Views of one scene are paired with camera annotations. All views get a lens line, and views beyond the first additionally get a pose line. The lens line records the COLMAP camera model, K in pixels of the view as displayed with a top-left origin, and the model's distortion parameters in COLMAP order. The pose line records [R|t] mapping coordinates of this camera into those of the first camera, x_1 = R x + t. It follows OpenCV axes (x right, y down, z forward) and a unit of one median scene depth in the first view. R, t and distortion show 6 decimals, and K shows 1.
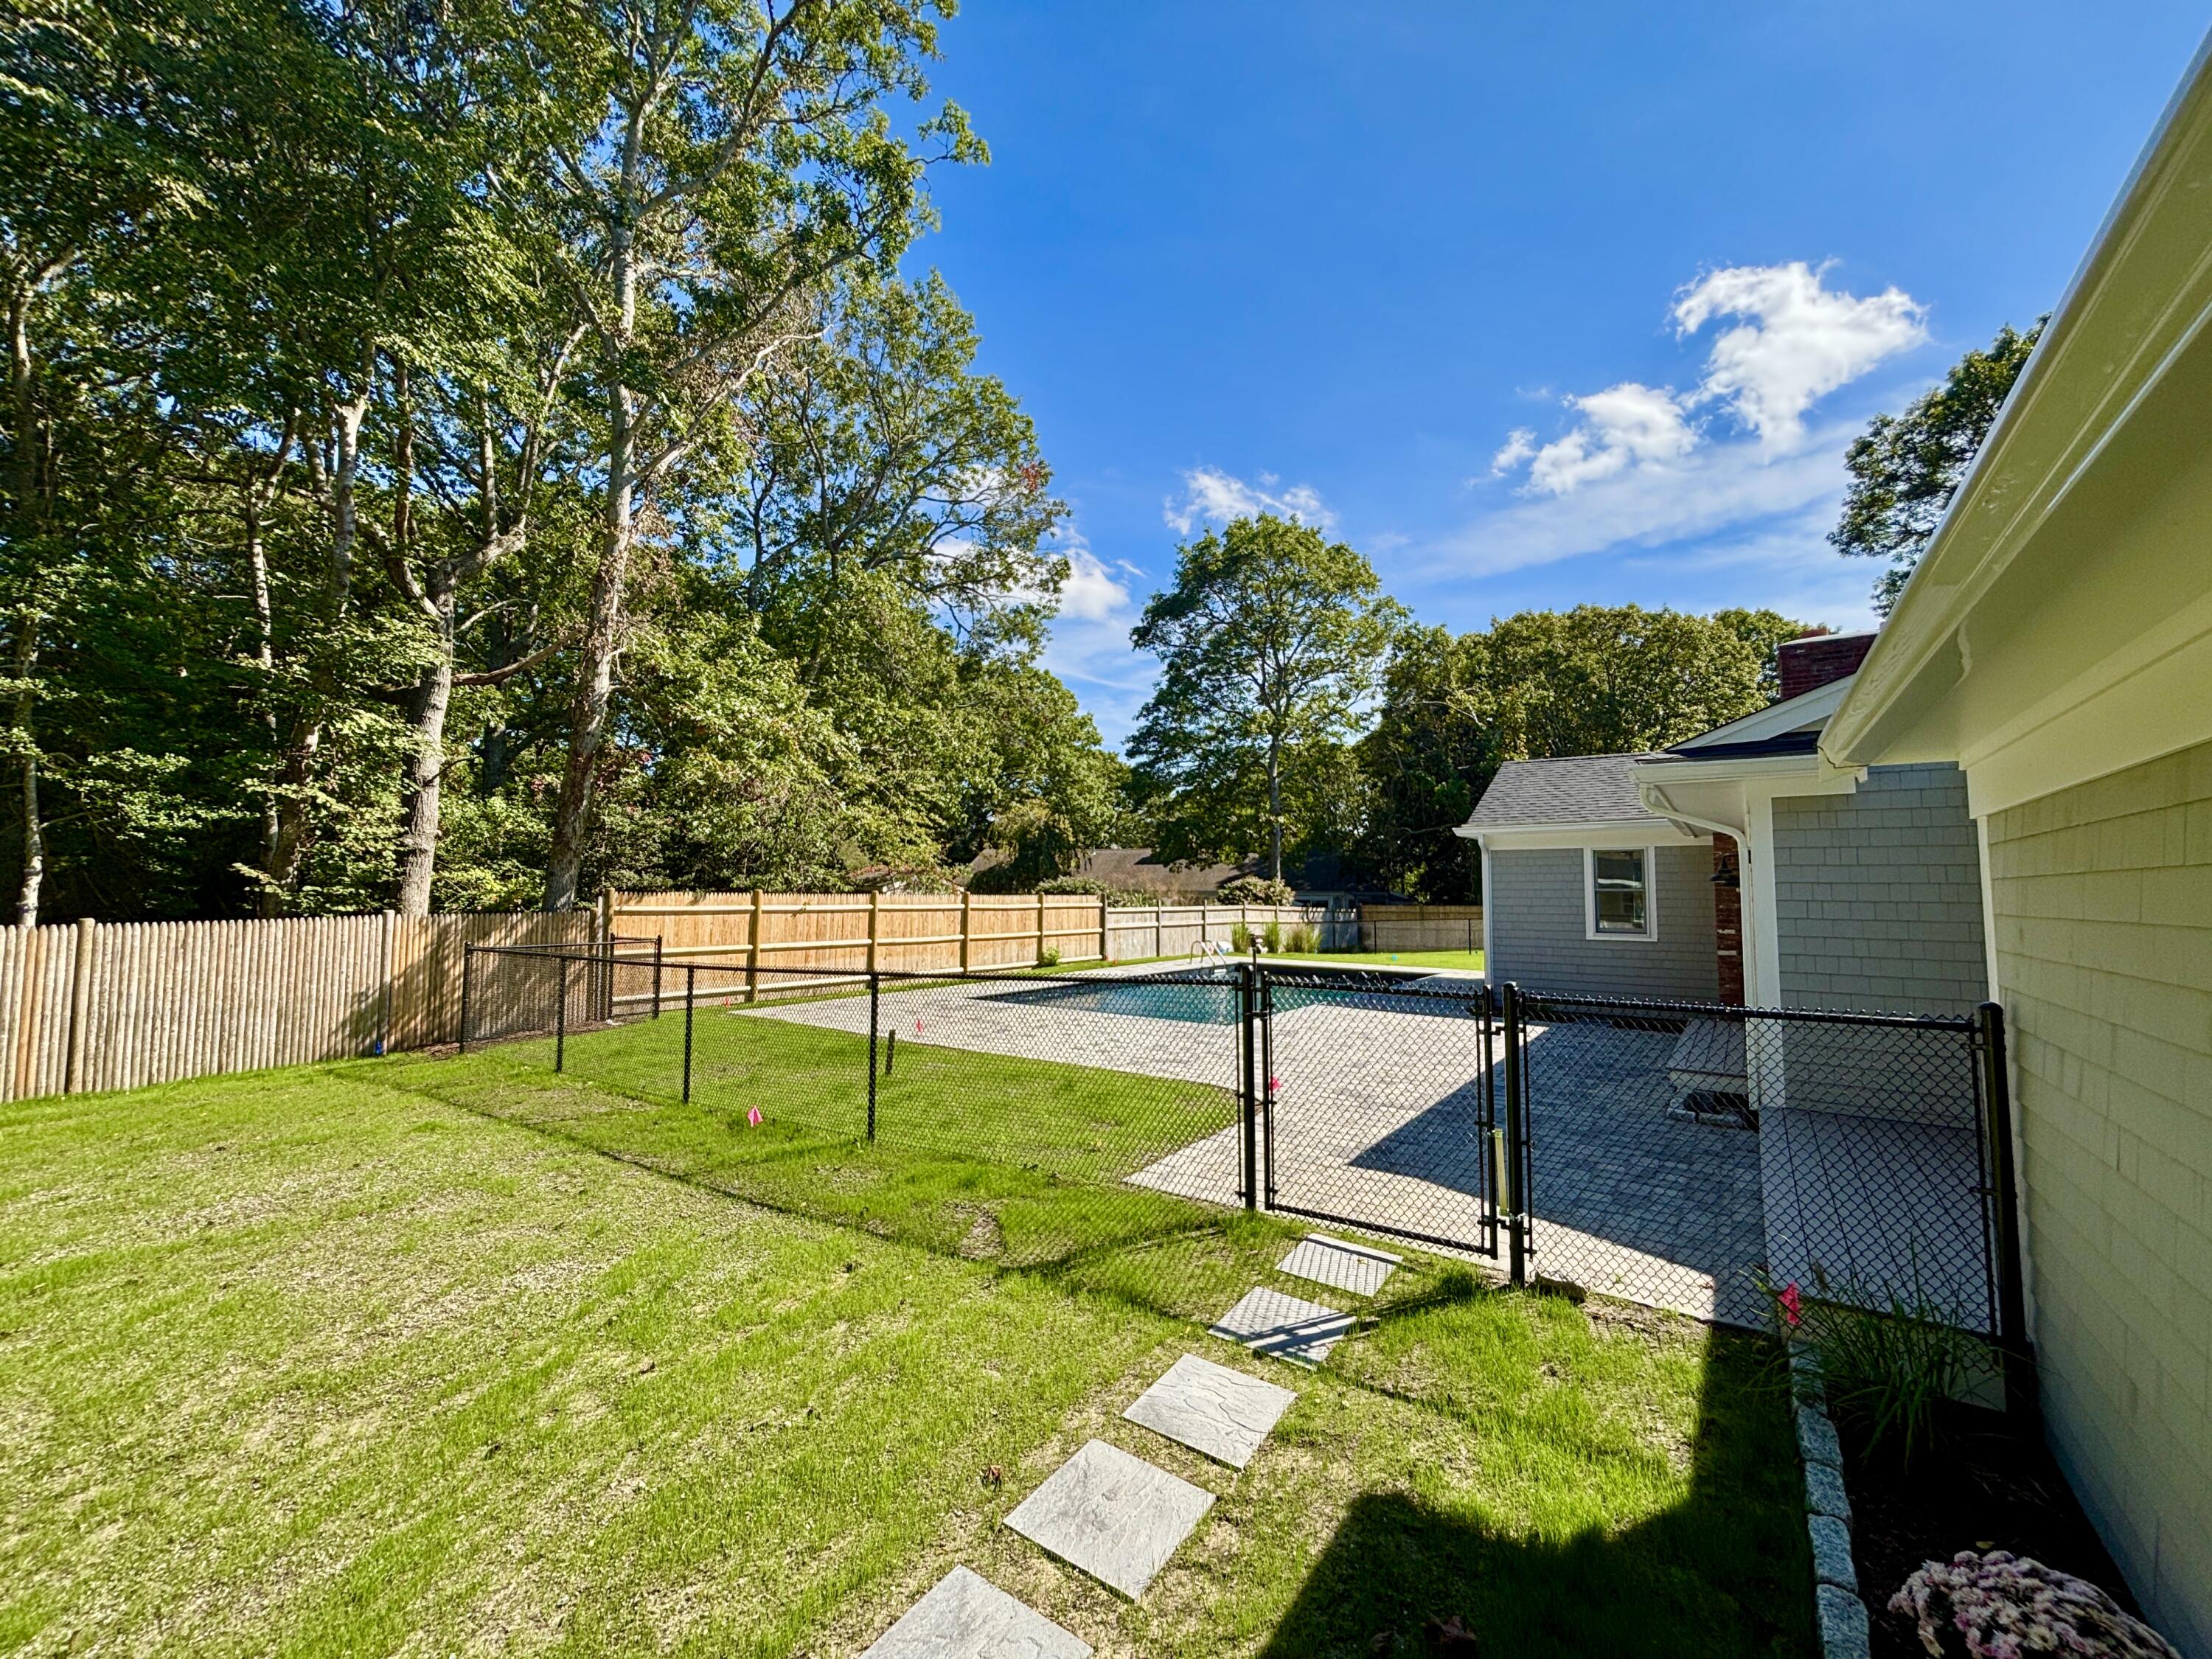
lens RADIAL K [[889.4, 0, 1104.1], [0, 889.4, 833.3], [0, 0, 1]] dist [0.001339, 0.000165]
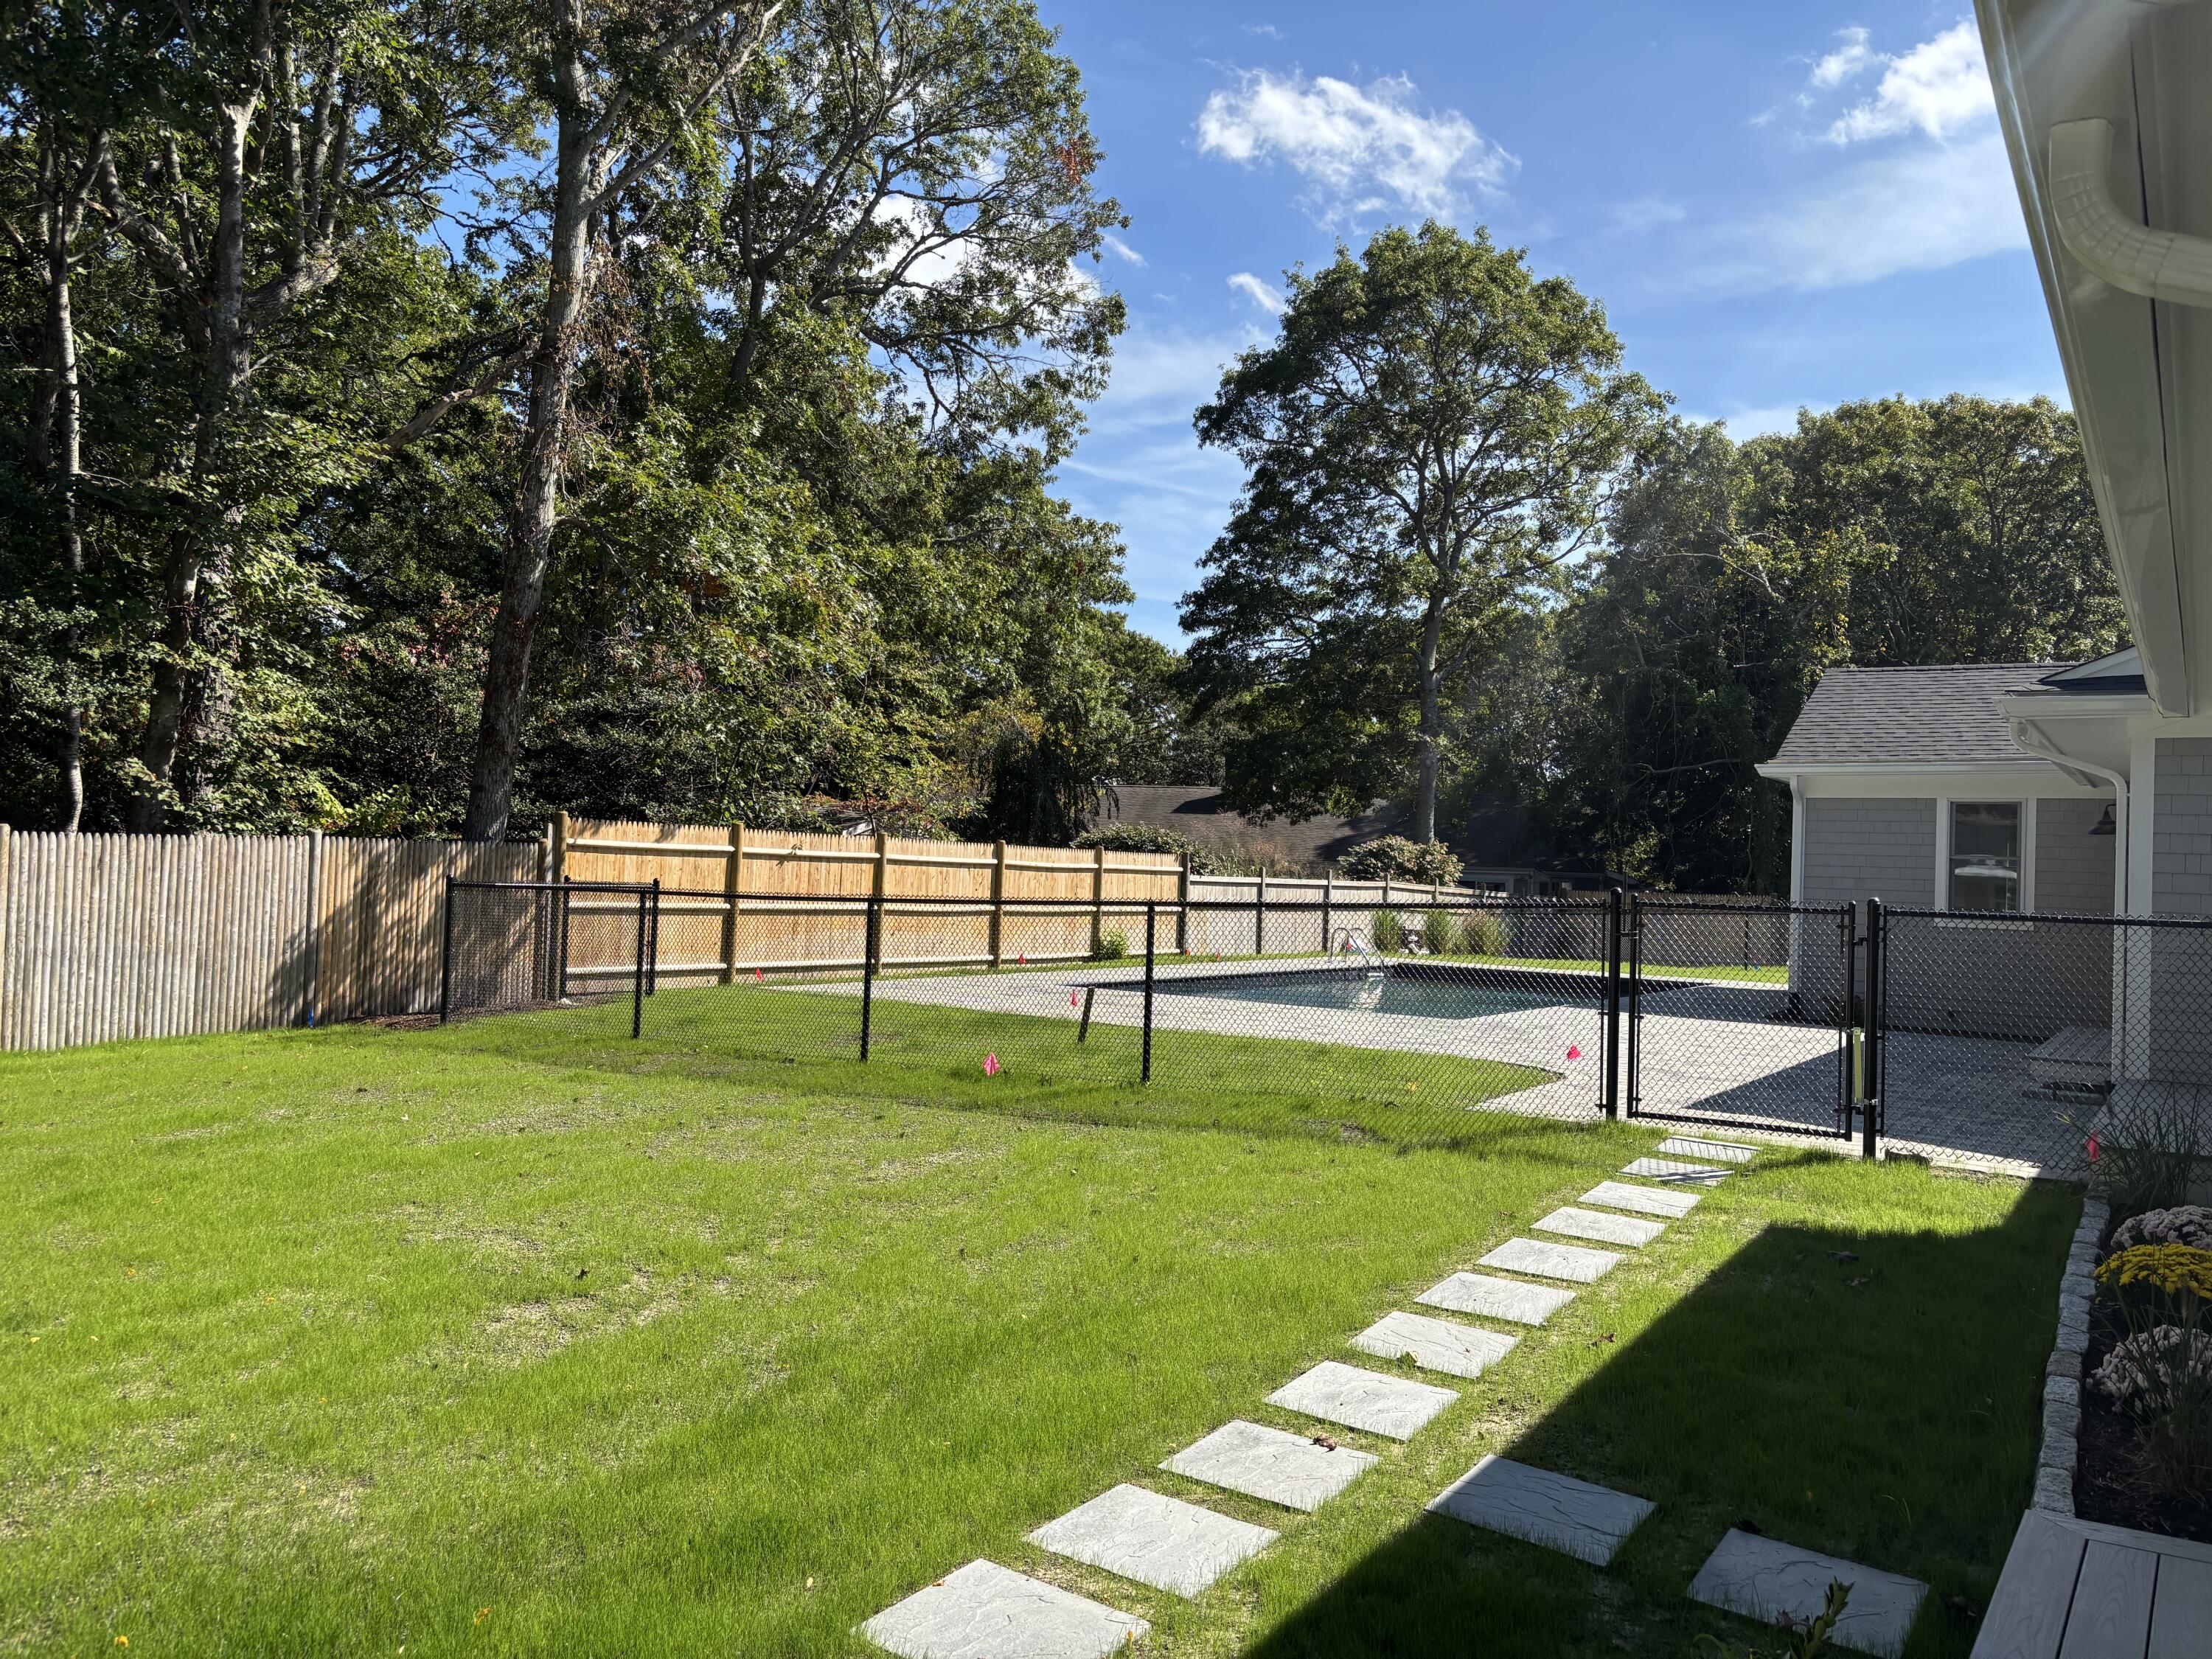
lens RADIAL K [[1683.2, 0, 1110.0], [0, 1683.2, 823.8], [0, 0, 1]] dist [0.009085, 0.034938]
pose [[0.998650, 0.030734, 0.041866, -0.083499], [-0.032341, 0.998744, 0.038267, 0.003238], [-0.040638, -0.039569, 0.998390, -0.151321]]
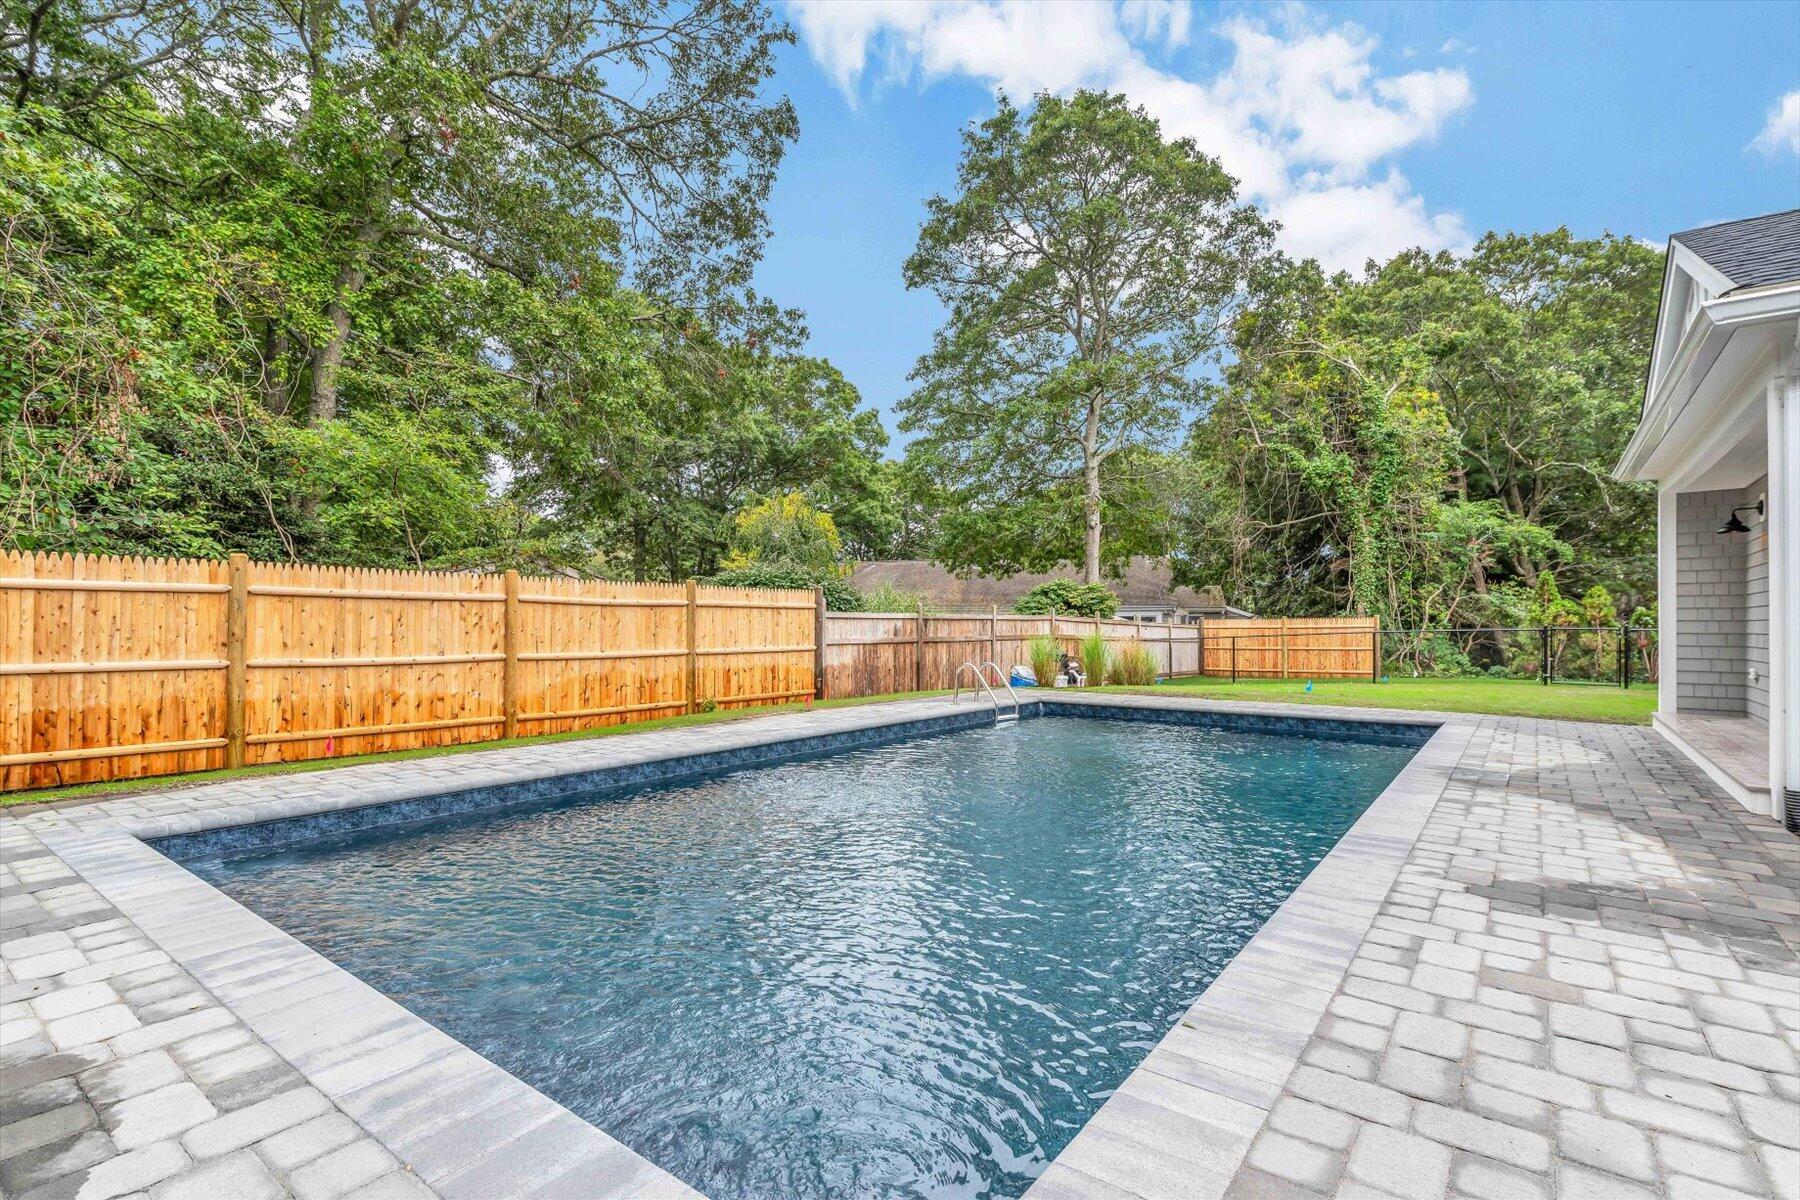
lens RADIAL K [[842.0, 0, 890.3], [0, 842.0, 603.1], [0, 0, 1]] dist [-0.008793, 0.000249]
pose [[0.999517, -0.004368, -0.030761, 0.050364], [0.005540, 0.999257, 0.038137, 0.045597], [0.030571, -0.038289, 0.998799, 0.343063]]
